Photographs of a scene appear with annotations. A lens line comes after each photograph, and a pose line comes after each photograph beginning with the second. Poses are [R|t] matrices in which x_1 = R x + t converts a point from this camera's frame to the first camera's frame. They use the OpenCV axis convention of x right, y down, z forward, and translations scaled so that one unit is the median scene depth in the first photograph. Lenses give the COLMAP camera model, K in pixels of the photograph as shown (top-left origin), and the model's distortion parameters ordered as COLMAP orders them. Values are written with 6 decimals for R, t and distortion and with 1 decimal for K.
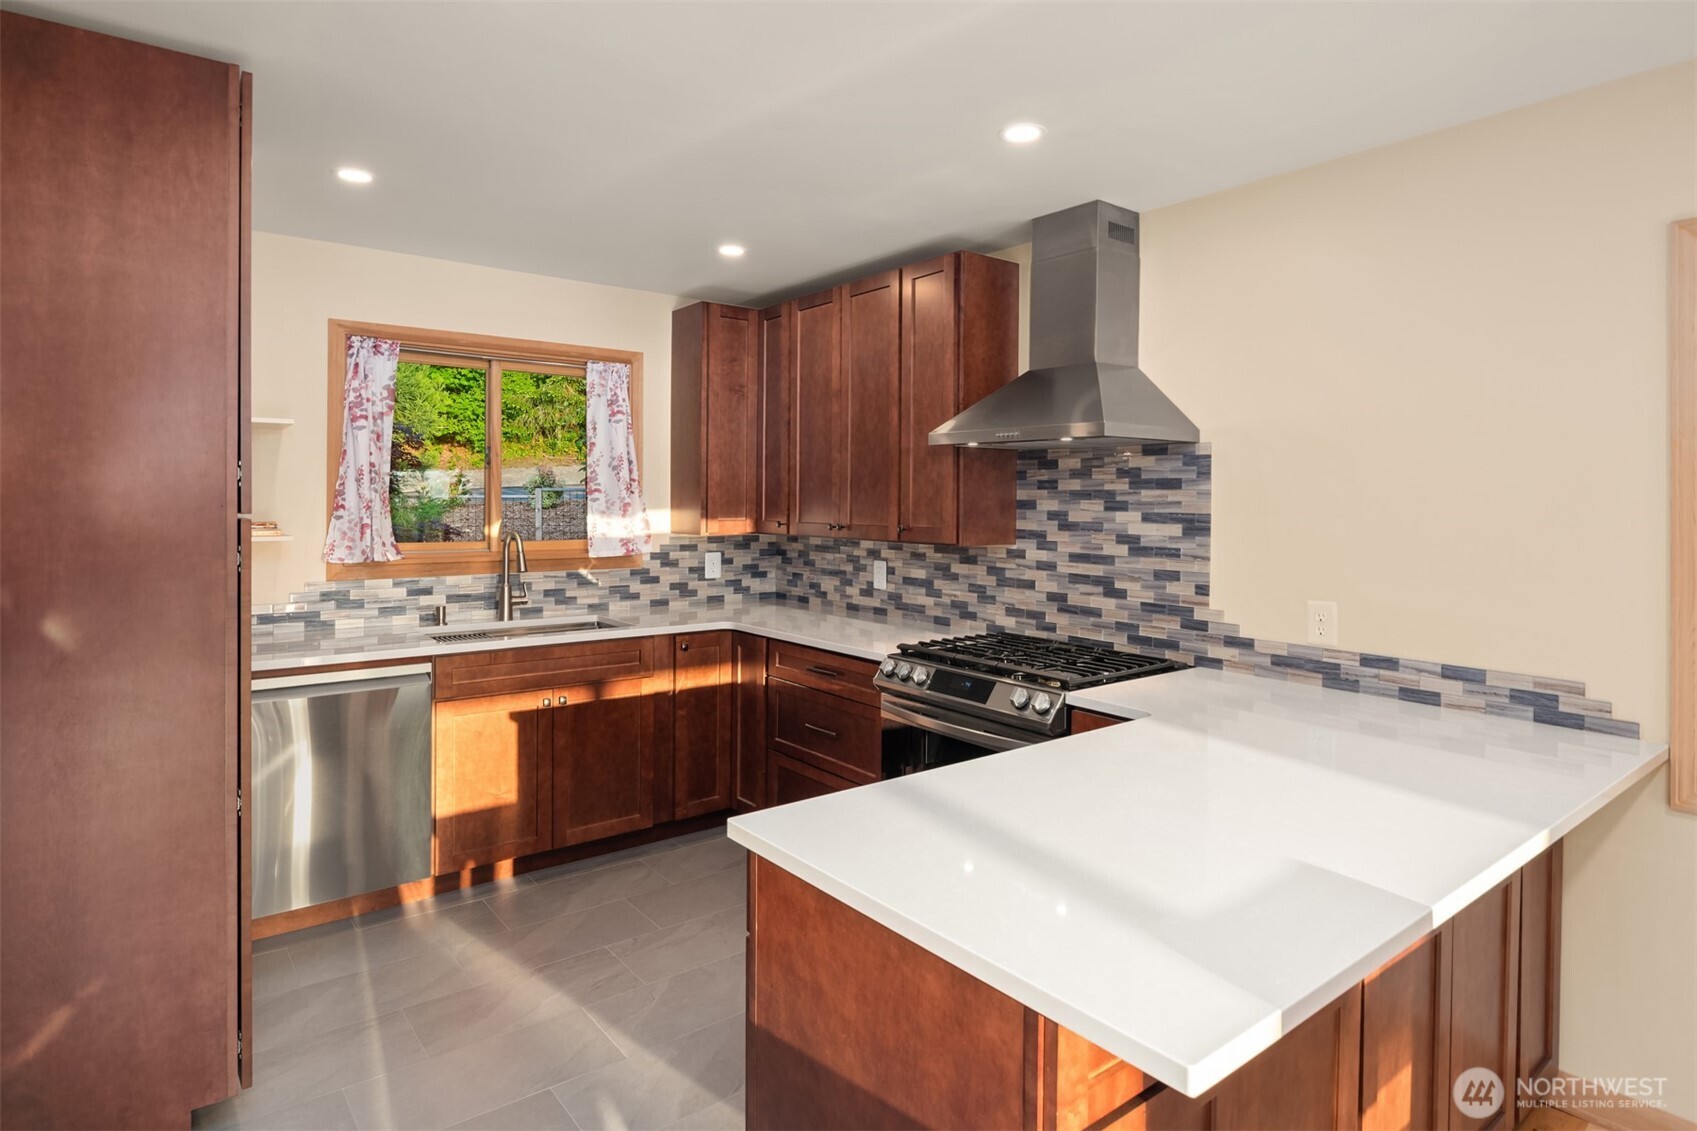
lens RADIAL K [[939.2, 0, 876.9], [0, 939.2, 497.6], [0, 0, 1]] dist [-0.000620, -0.001316]
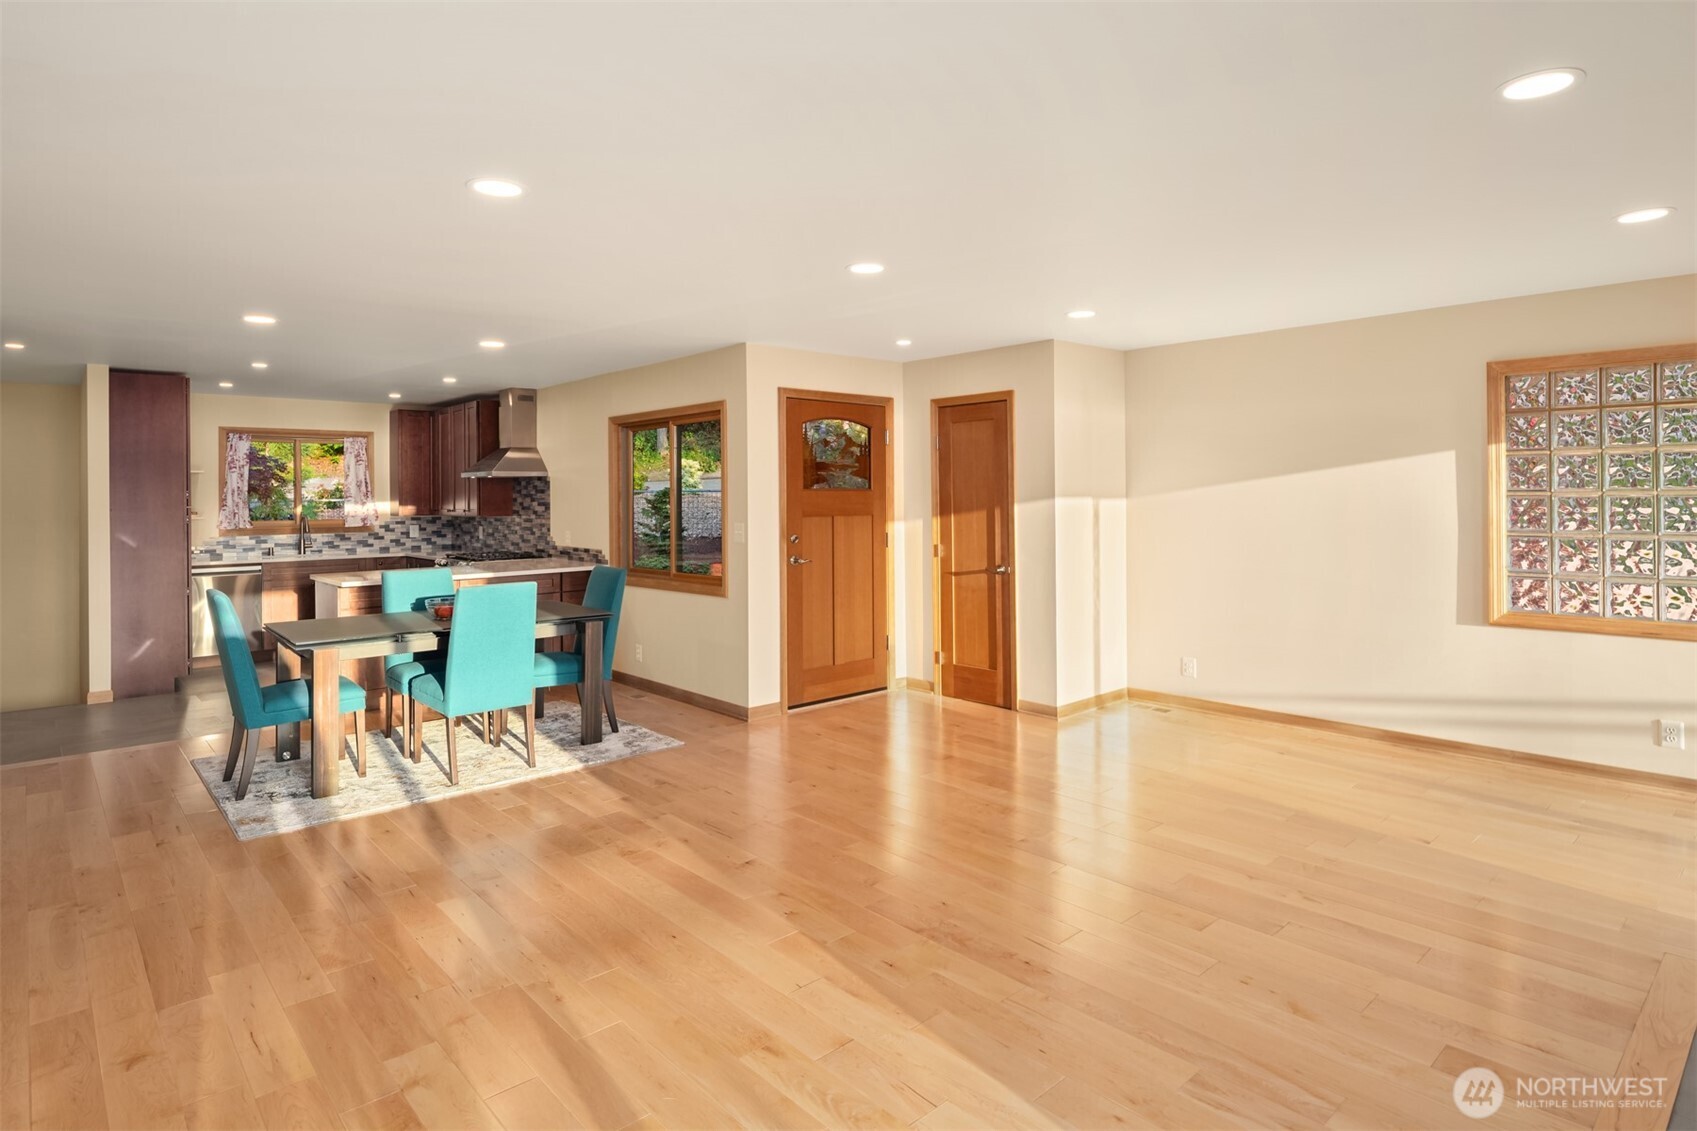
lens RADIAL K [[926.3, 0, 871.5], [0, 926.3, 485.6], [0, 0, 1]] dist [-0.000242, 0.000748]
pose [[0.997630, -0.015231, 0.067102, 0.877054], [0.015784, 0.999846, -0.007706, 0.003401], [-0.066975, 0.008747, 0.997716, -1.404245]]
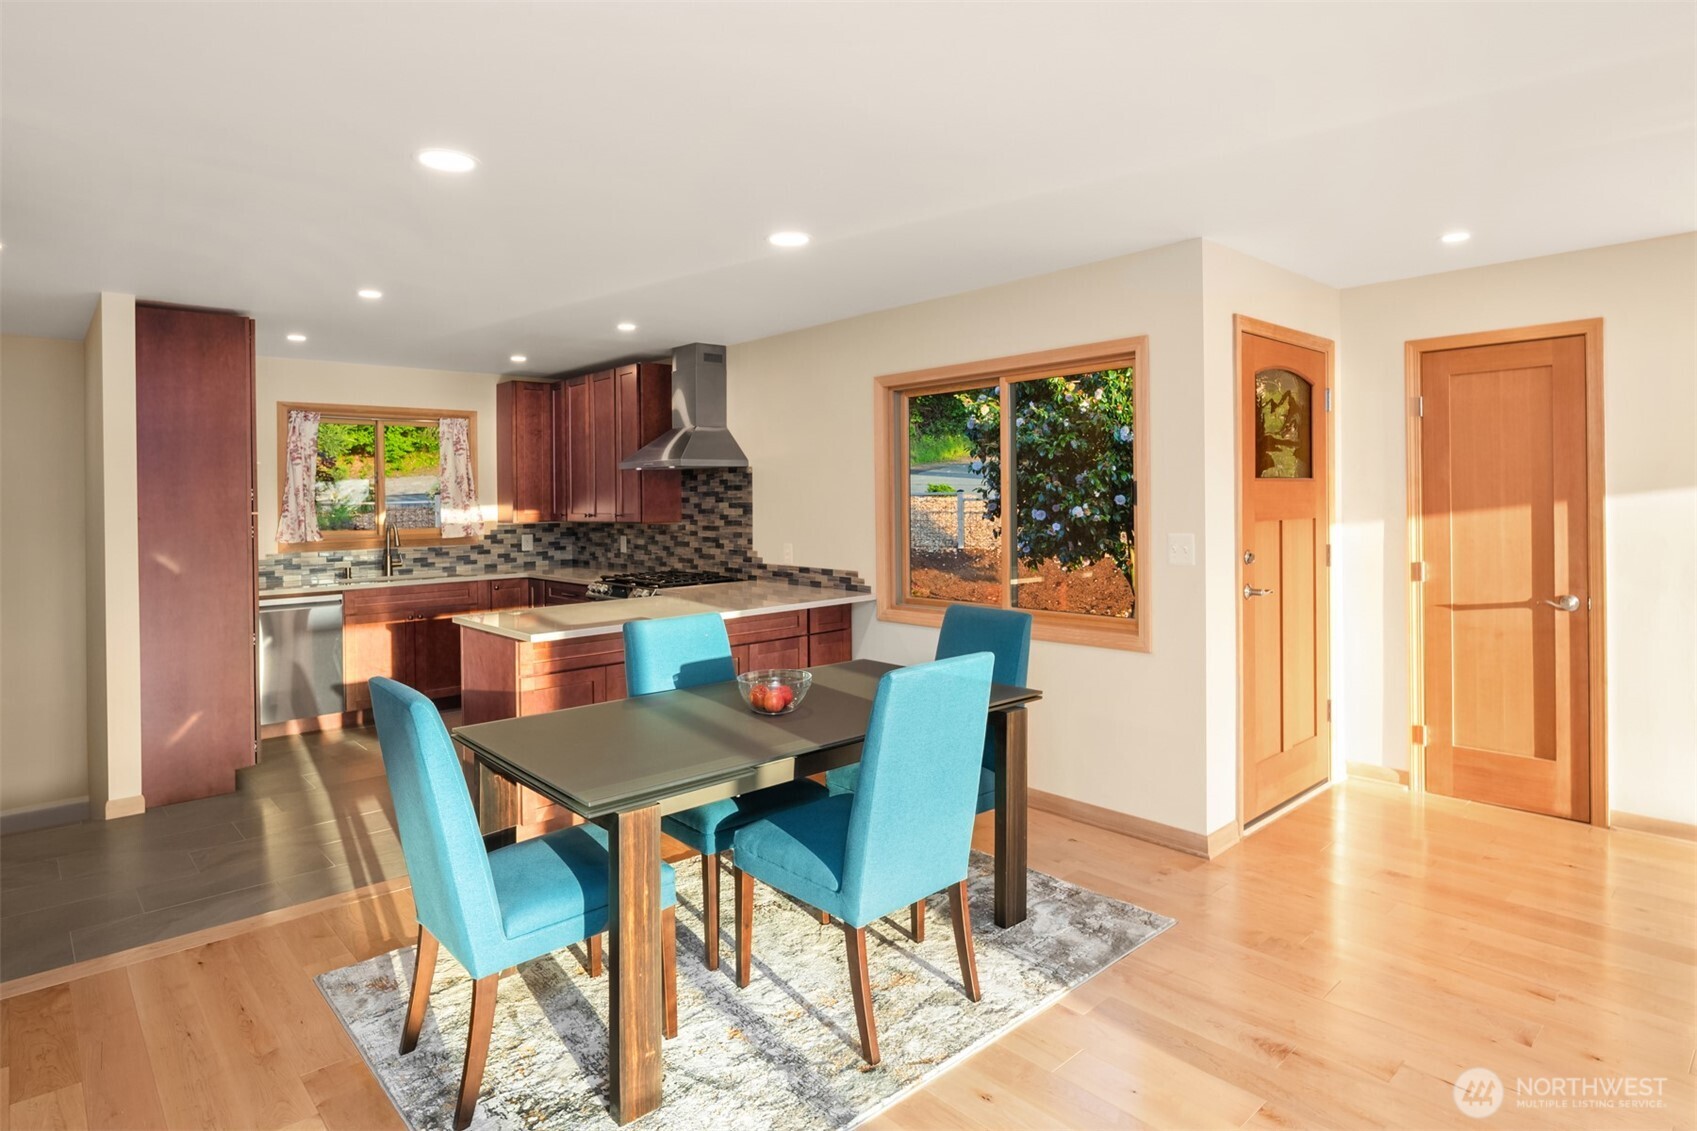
lens RADIAL K [[923.5, 0, 882.6], [0, 923.5, 482.8], [0, 0, 1]] dist [-0.002642, -0.002070]
pose [[0.996110, -0.020957, 0.085586, 0.363173], [0.022045, 0.999687, -0.011788, 0.003482], [-0.085312, 0.013629, 0.996261, -0.754119]]
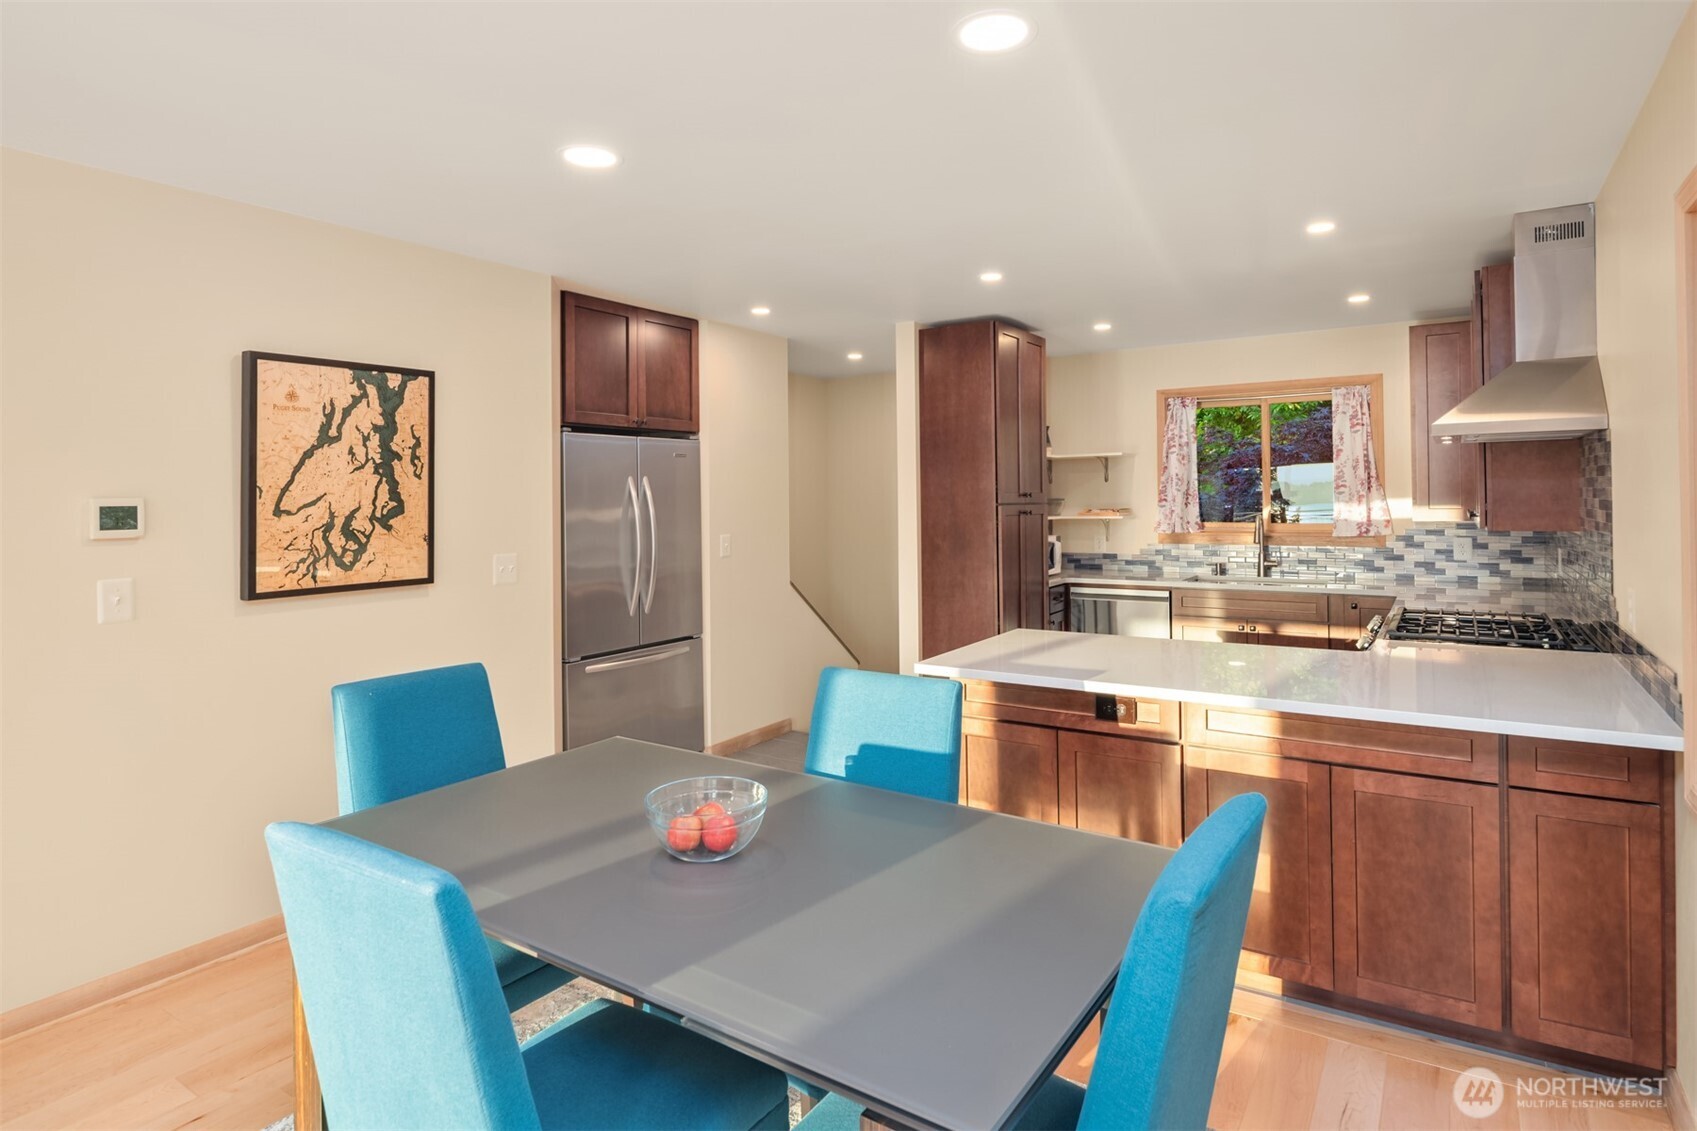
lens RADIAL K [[917.1, 0, 846.8], [0, 917.1, 494.9], [0, 0, 1]] dist [-0.002209, -0.001090]
pose [[0.310420, -0.014017, -0.950496, 0.802477], [0.016487, 0.999820, -0.009360, 0.006408], [0.950456, -0.012765, 0.310596, -0.058948]]
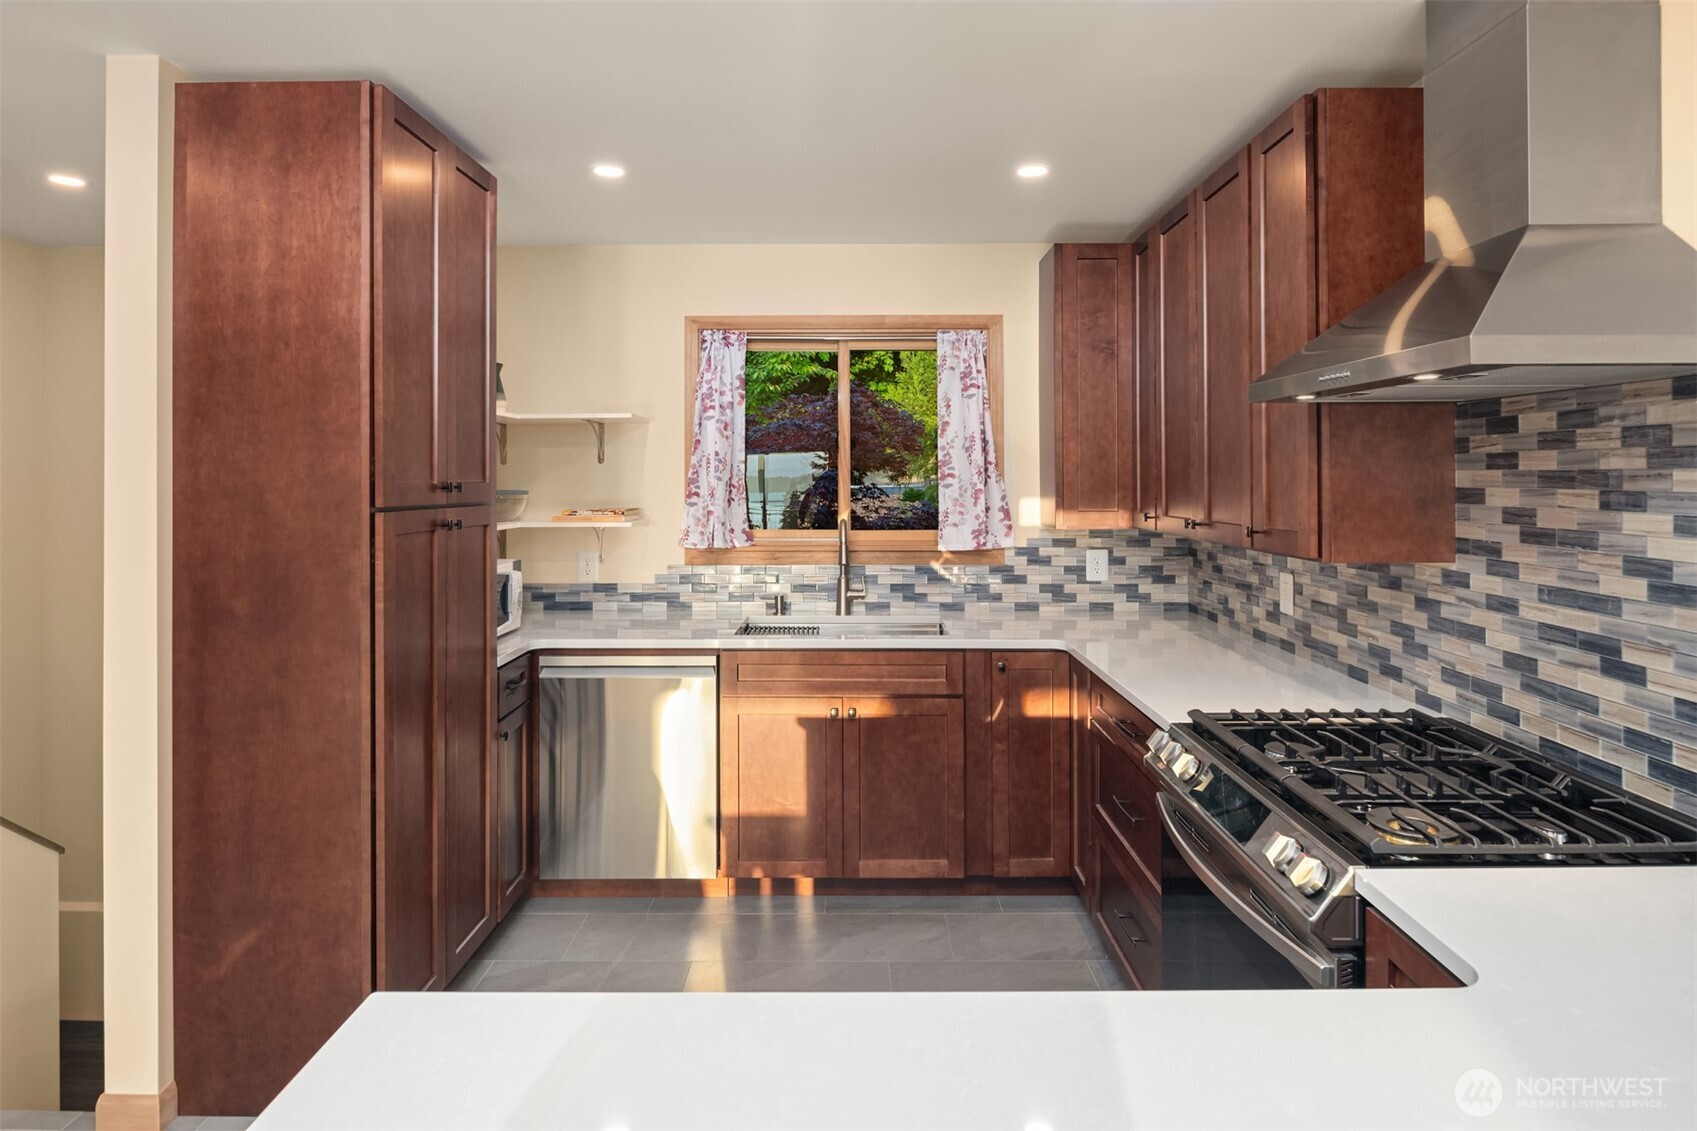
lens RADIAL K [[932.4, 0, 848.3], [0, 932.4, 467.0], [0, 0, 1]] dist [0.002263, -0.007374]
pose [[0.775599, -0.014562, -0.631058, 0.212152], [0.008095, 0.999881, -0.013124, -0.005407], [0.631174, 0.005071, 0.775625, 0.291752]]
